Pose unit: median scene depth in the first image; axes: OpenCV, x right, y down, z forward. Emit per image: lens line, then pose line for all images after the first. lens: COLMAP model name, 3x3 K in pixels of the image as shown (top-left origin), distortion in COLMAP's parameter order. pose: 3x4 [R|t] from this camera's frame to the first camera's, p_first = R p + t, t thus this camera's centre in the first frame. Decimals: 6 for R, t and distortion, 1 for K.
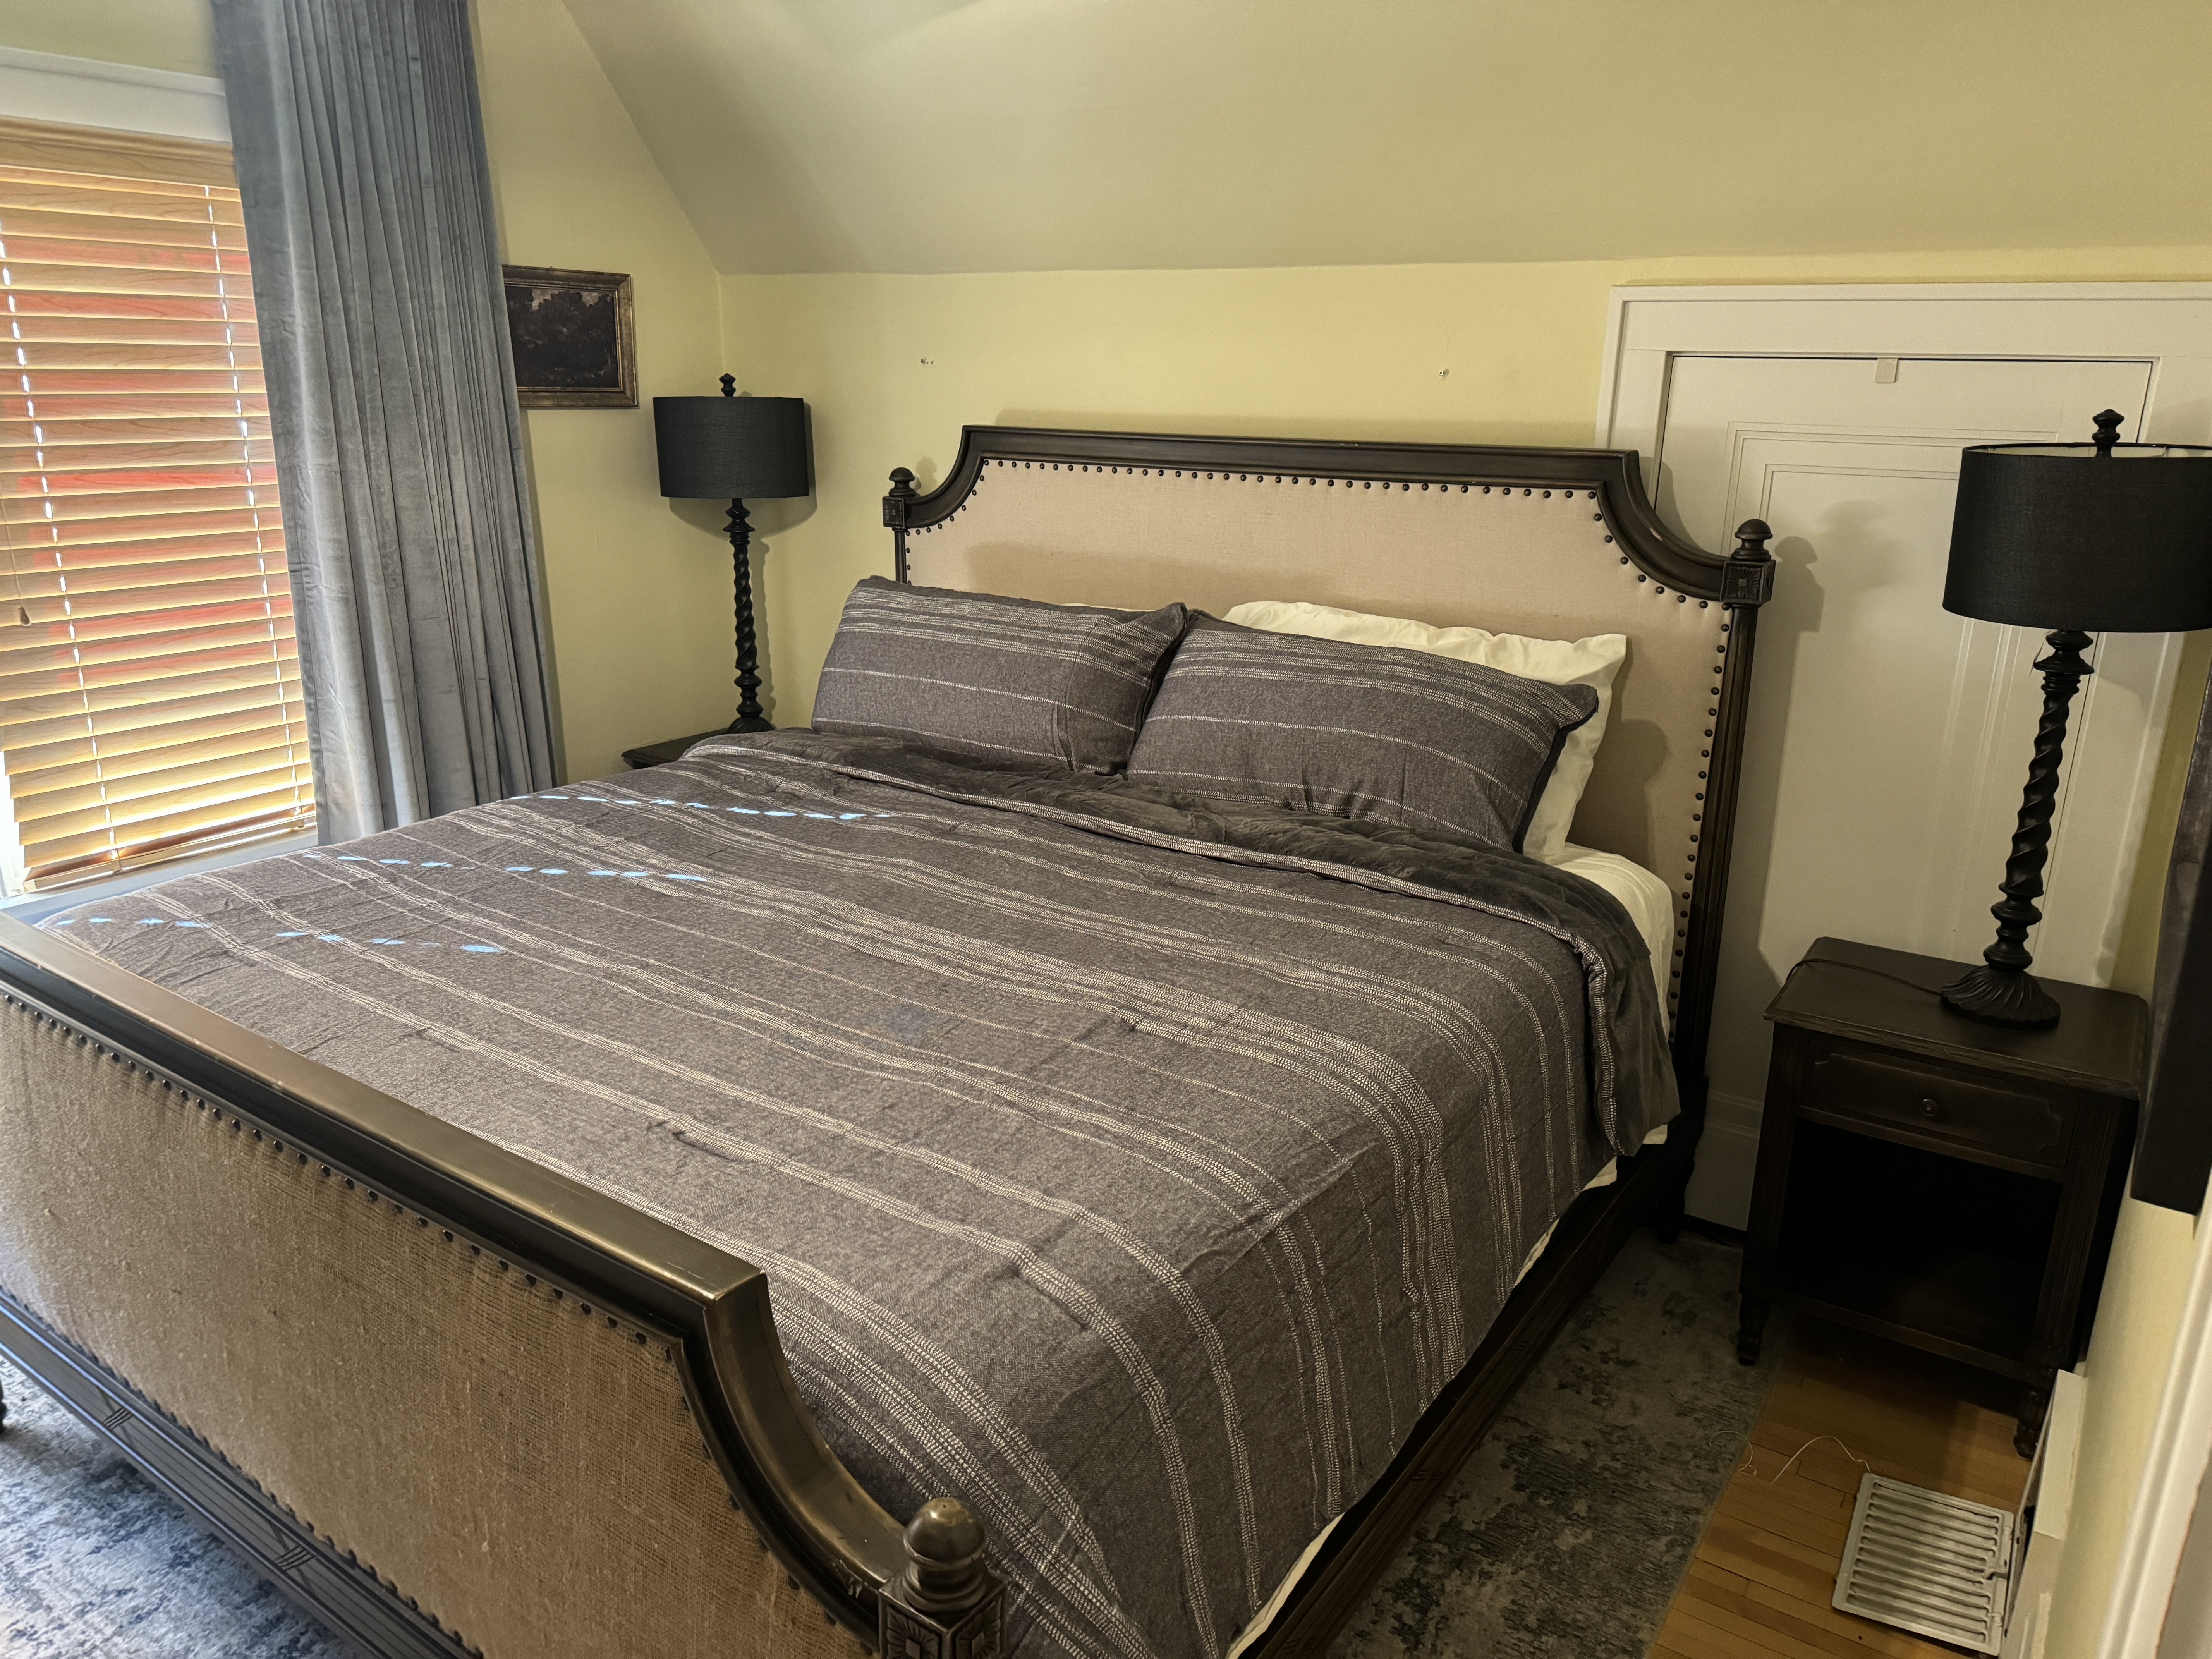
lens RADIAL K [[1544.9, 0, 1113.7], [0, 1544.9, 824.1], [0, 0, 1]] dist [0.070539, -0.084997]
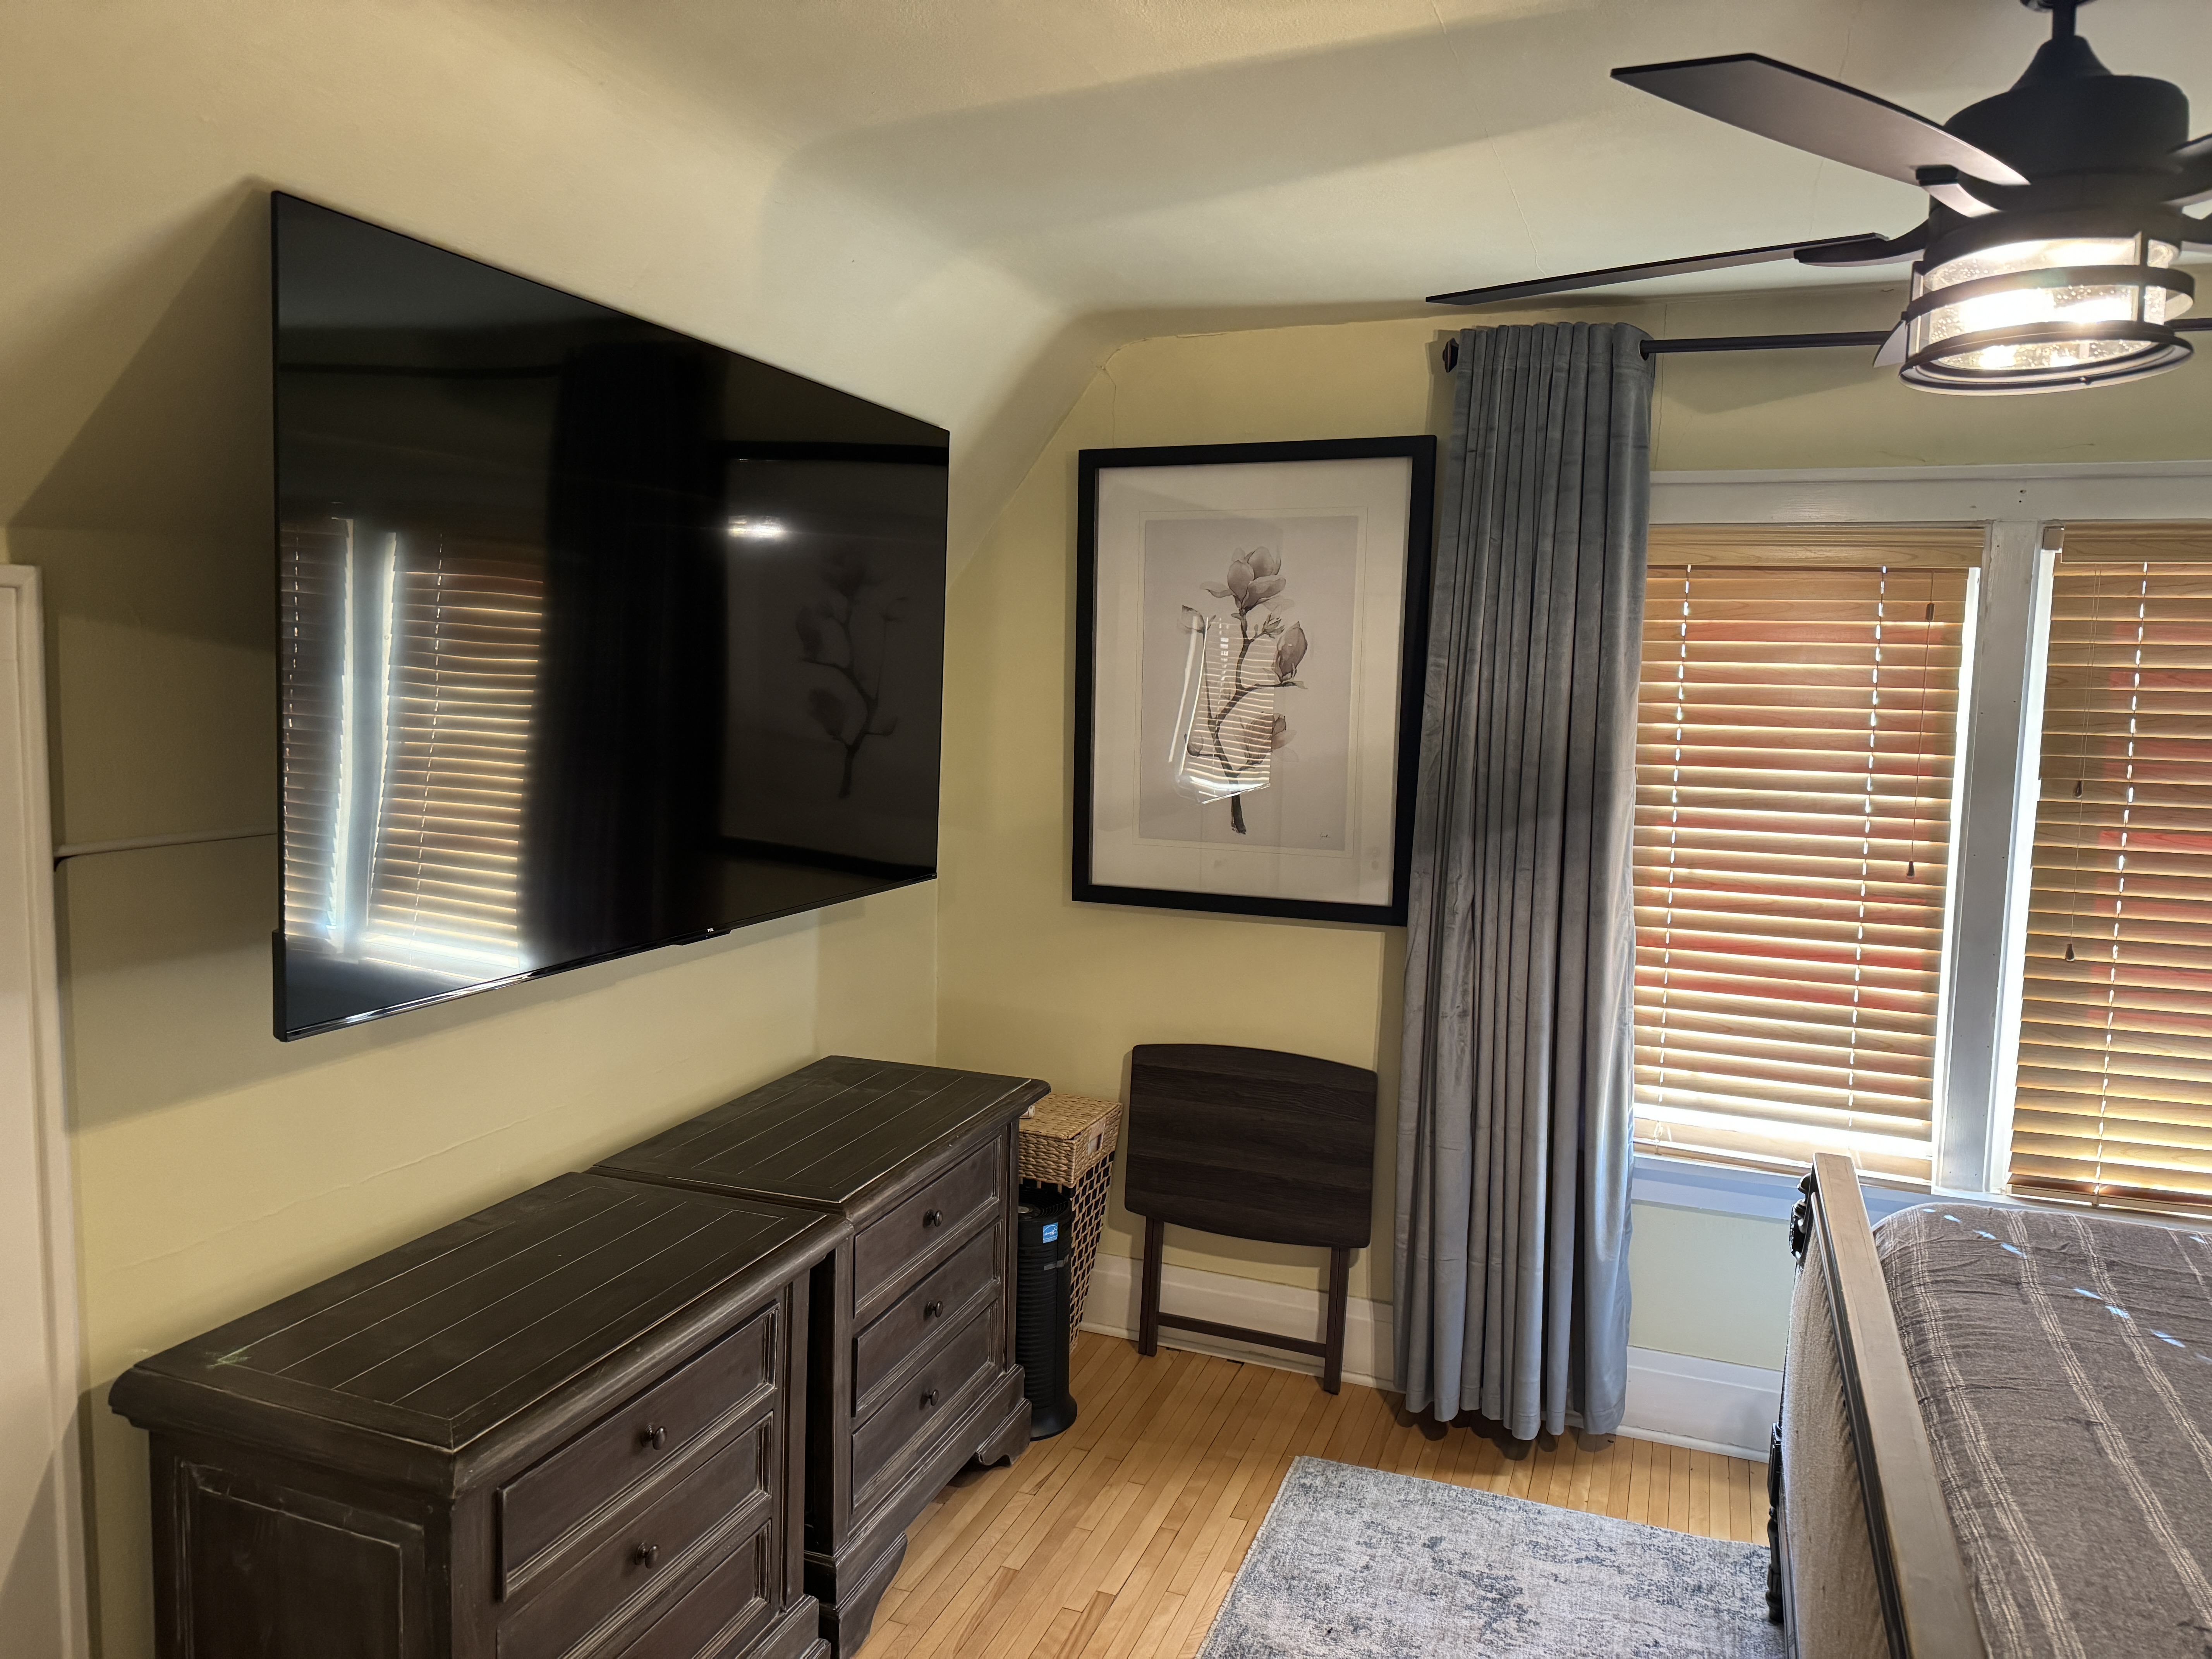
lens RADIAL K [[1544.9, 0, 1113.7], [0, 1544.9, 824.1], [0, 0, 1]] dist [0.070539, -0.084997]
pose [[0.228837, 0.082165, -0.969991, 0.212578], [-0.292481, 0.956196, 0.011996, -0.035629], [0.928487, 0.280959, 0.242844, 0.084070]]
